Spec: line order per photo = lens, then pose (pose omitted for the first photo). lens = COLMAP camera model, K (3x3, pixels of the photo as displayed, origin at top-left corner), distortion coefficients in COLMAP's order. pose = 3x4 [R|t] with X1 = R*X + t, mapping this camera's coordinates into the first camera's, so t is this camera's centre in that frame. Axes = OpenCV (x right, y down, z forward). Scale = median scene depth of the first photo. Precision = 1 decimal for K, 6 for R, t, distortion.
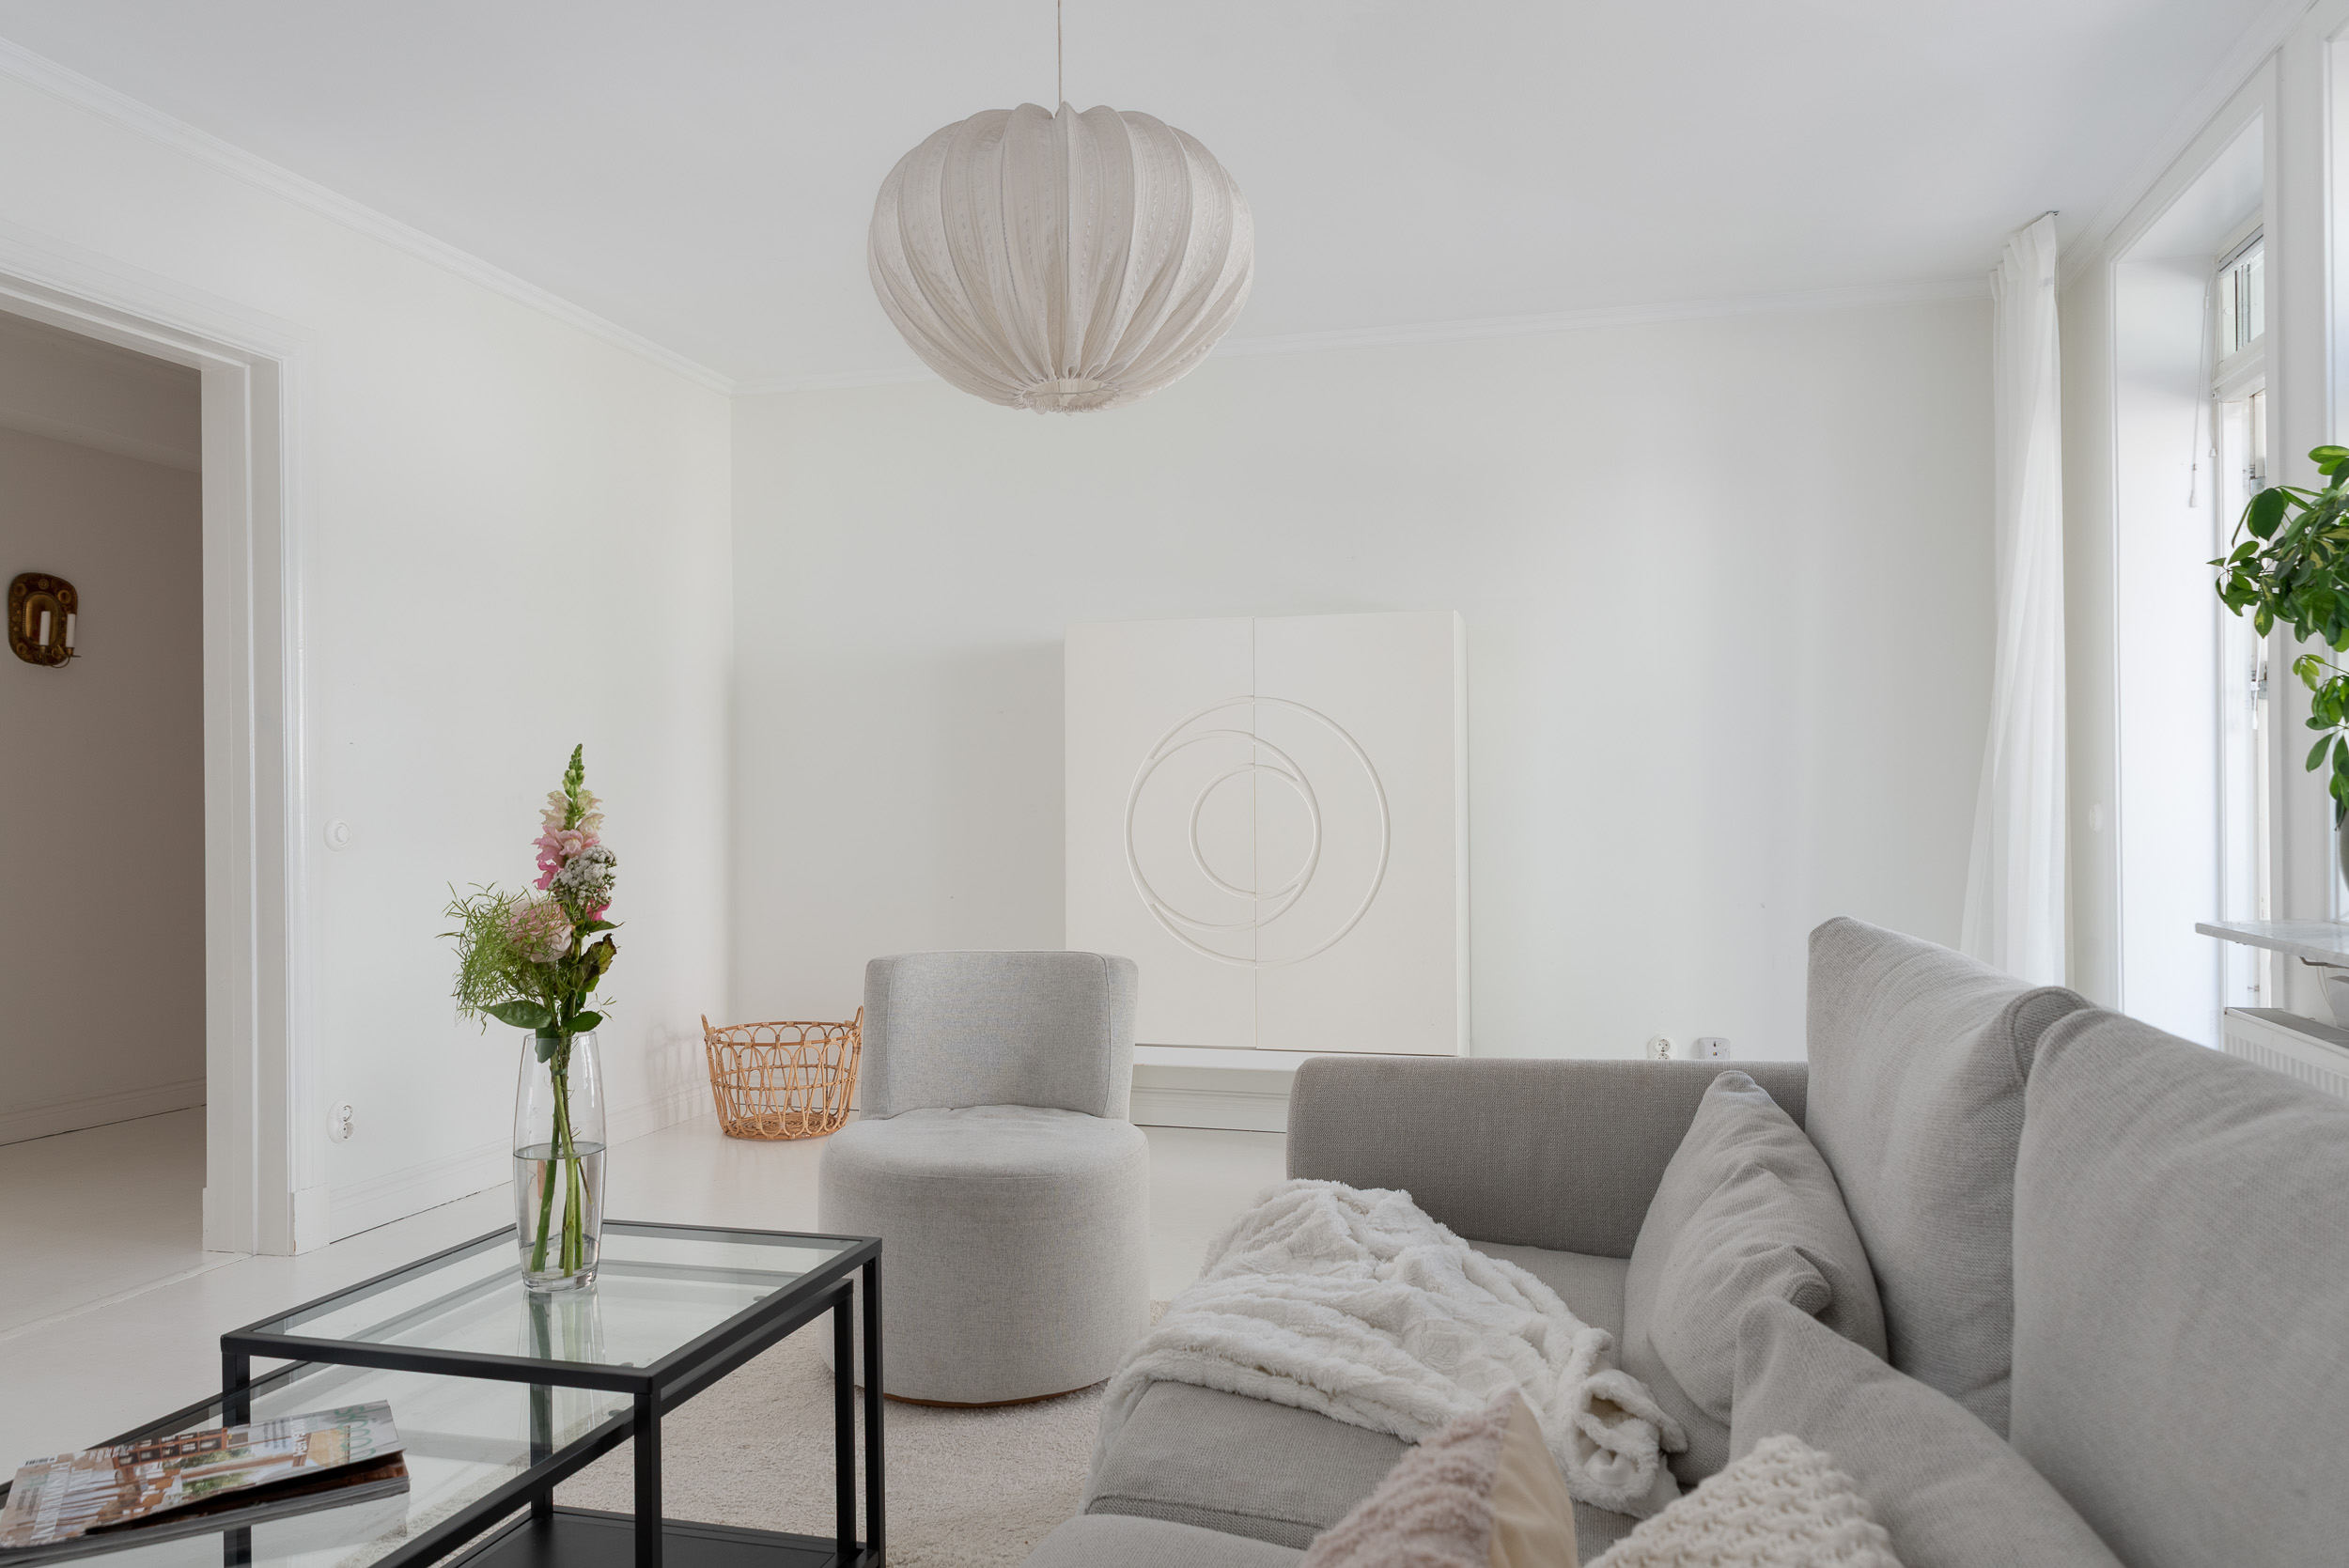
lens RADIAL K [[1599.9, 0, 1175.0], [0, 1599.9, 778.5], [0, 0, 1]] dist [0.004136, -0.002228]
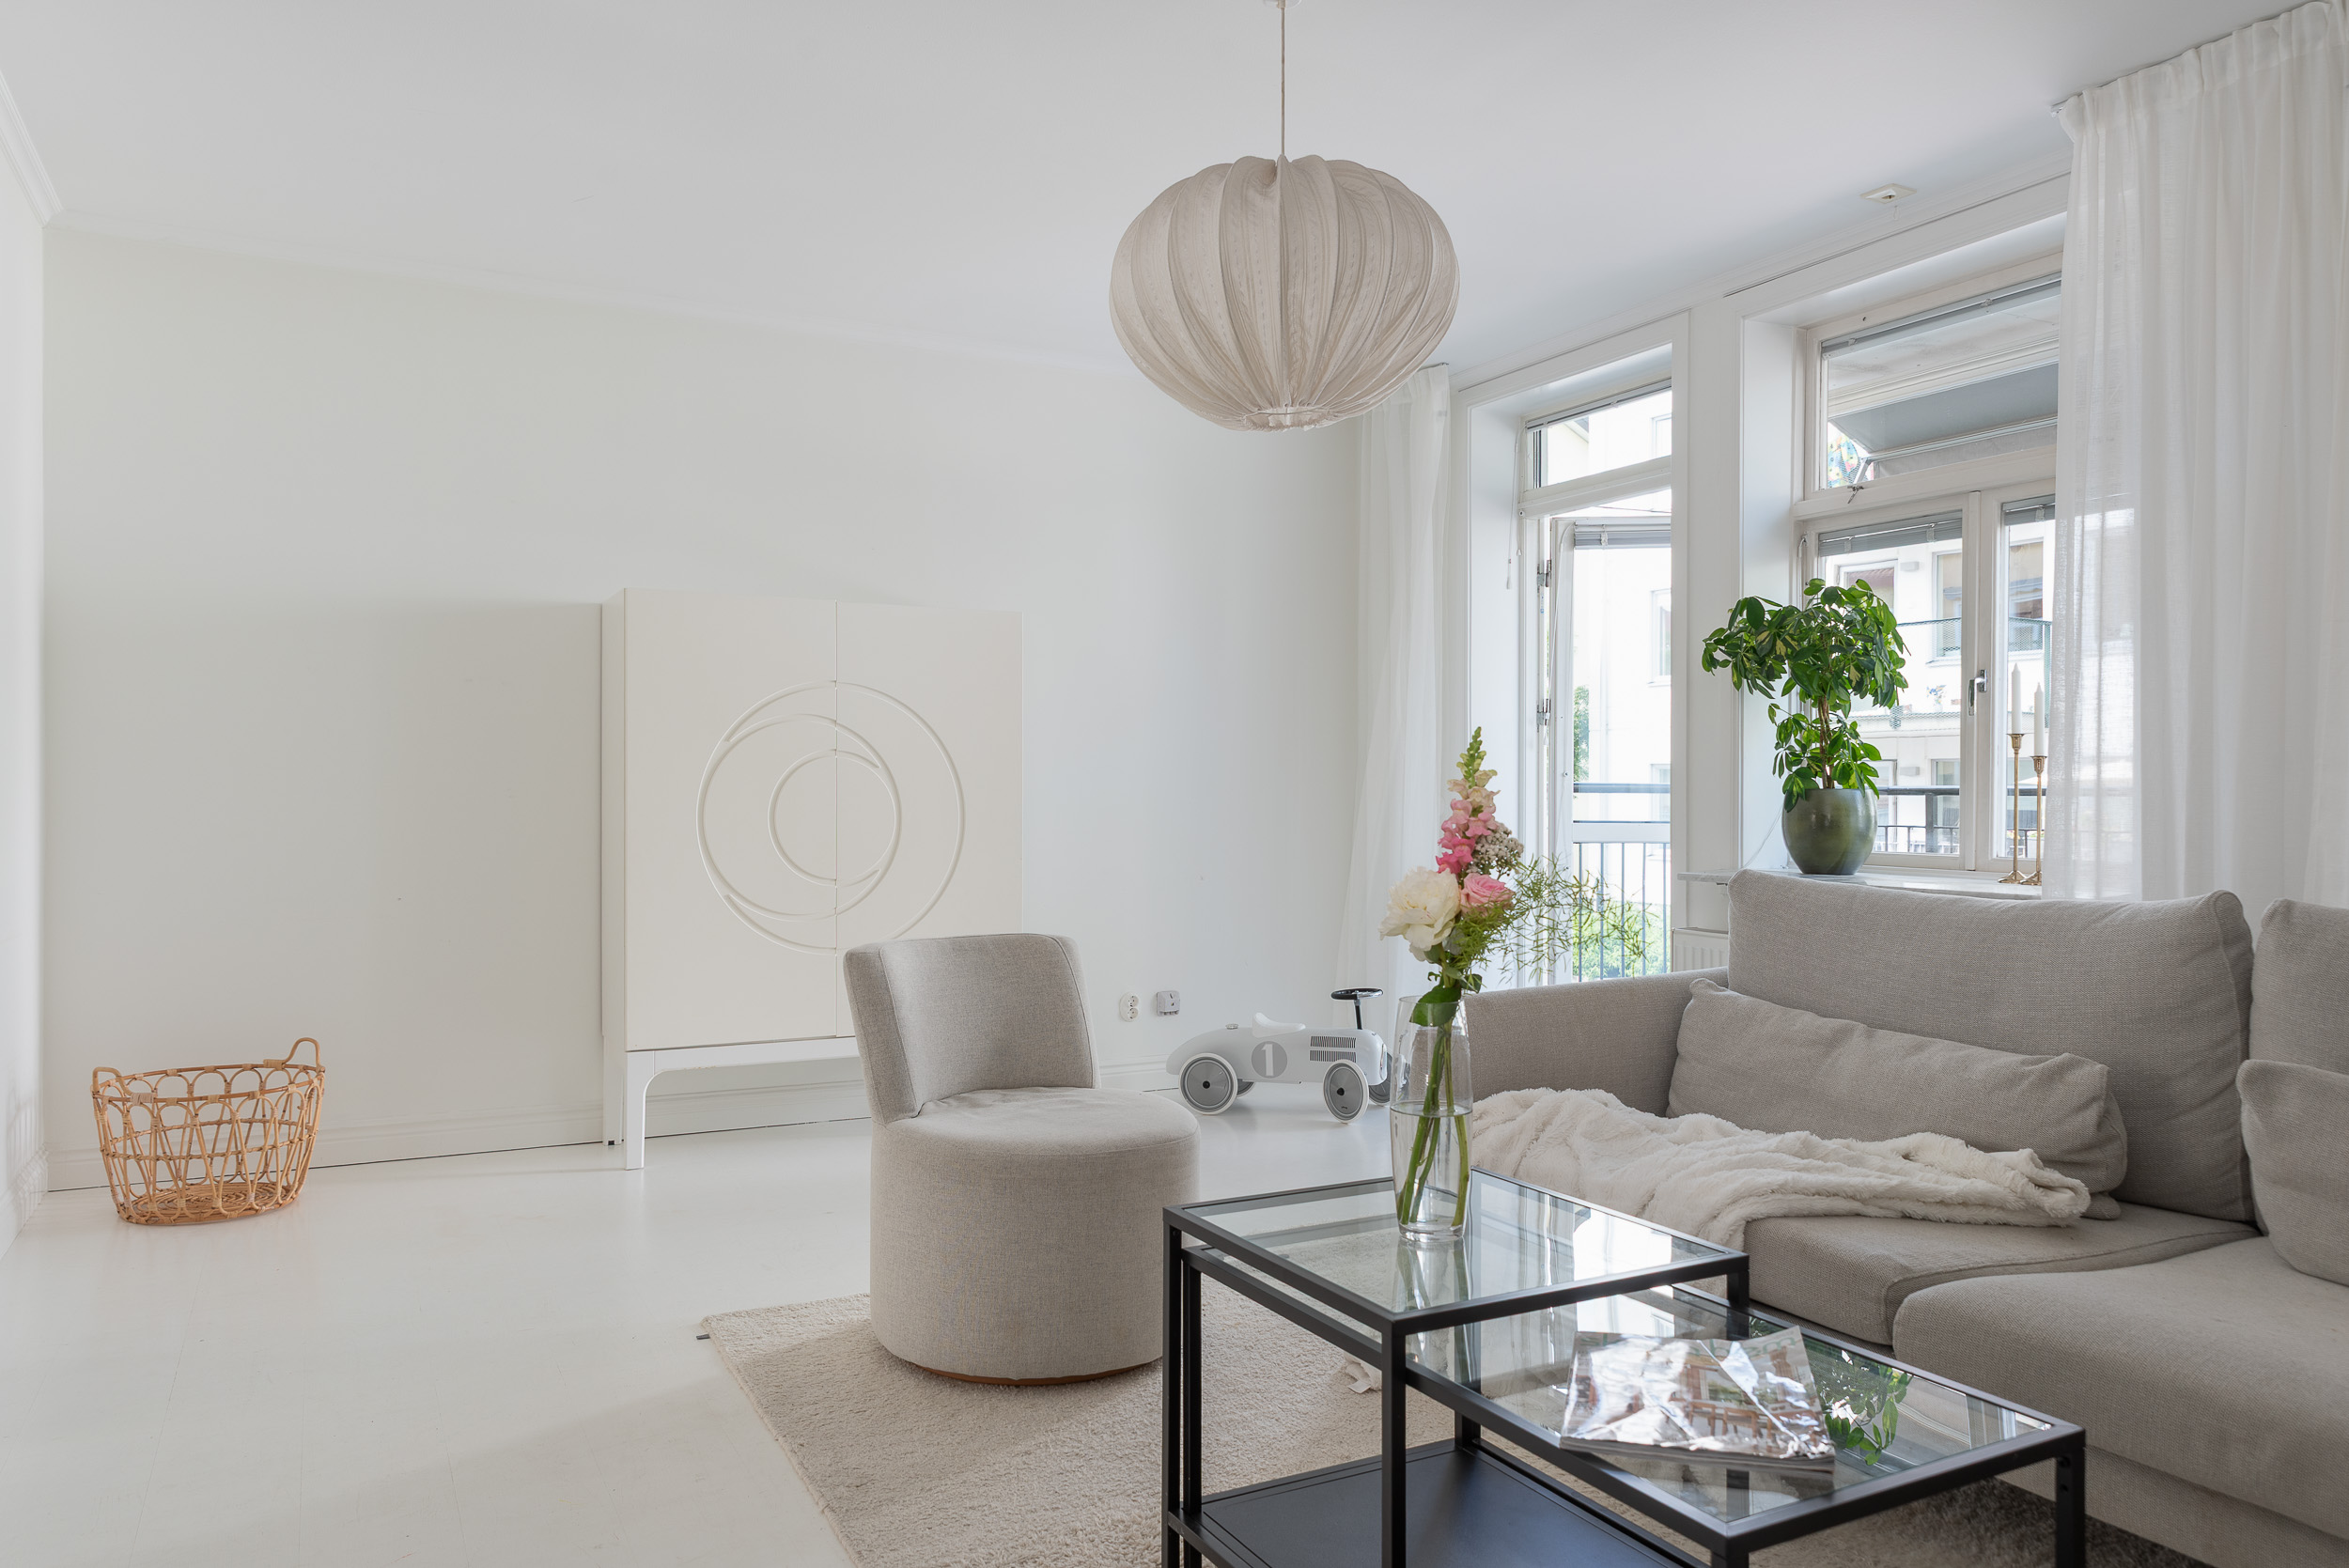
lens RADIAL K [[1600.2, 0, 1176.6], [0, 1600.2, 796.0], [0, 0, 1]] dist [0.005358, -0.000110]
pose [[0.730890, 0.009163, 0.682434, -0.471515], [-0.018854, 0.999799, 0.006769, 0.008692], [-0.682235, -0.017814, 0.730916, 0.133594]]
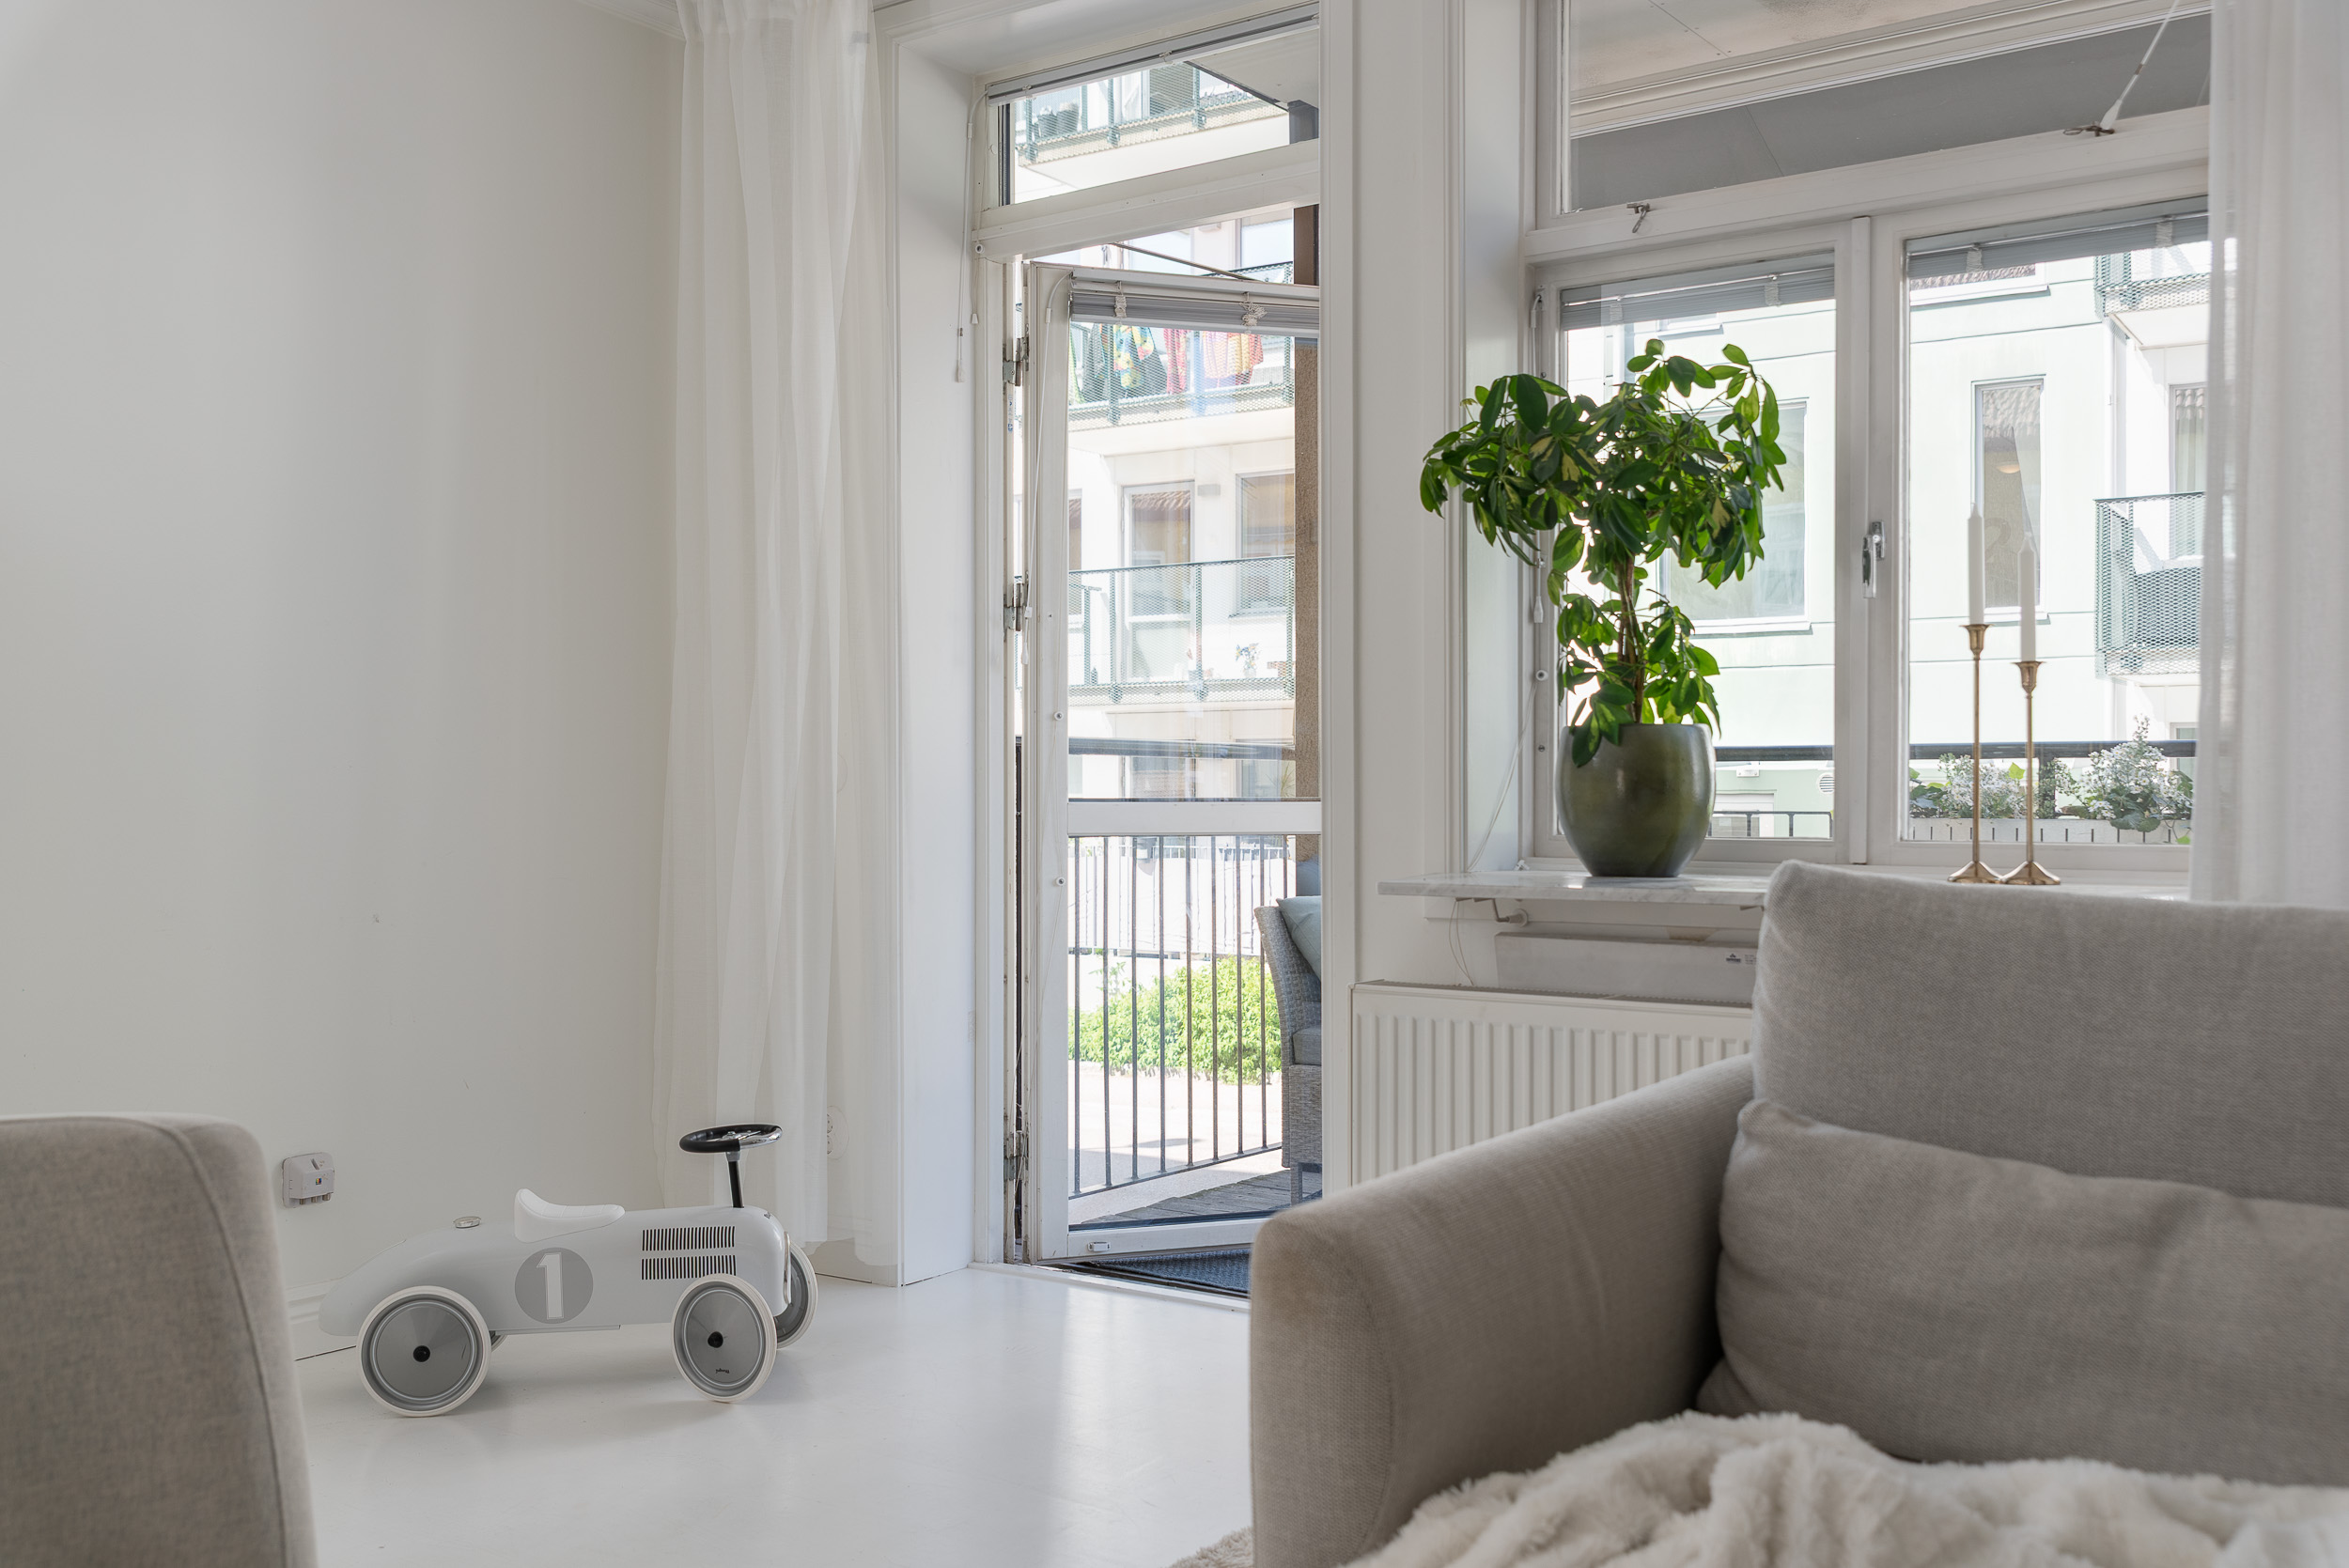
lens RADIAL K [[2165.2, 0, 1178.7], [0, 2165.2, 804.6], [0, 0, 1]] dist [-0.014455, 0.000000]
pose [[0.358163, 0.003192, 0.933654, -0.276763], [-0.014291, 0.999896, 0.002064, 0.029757], [-0.933550, -0.014082, 0.358171, 0.436624]]
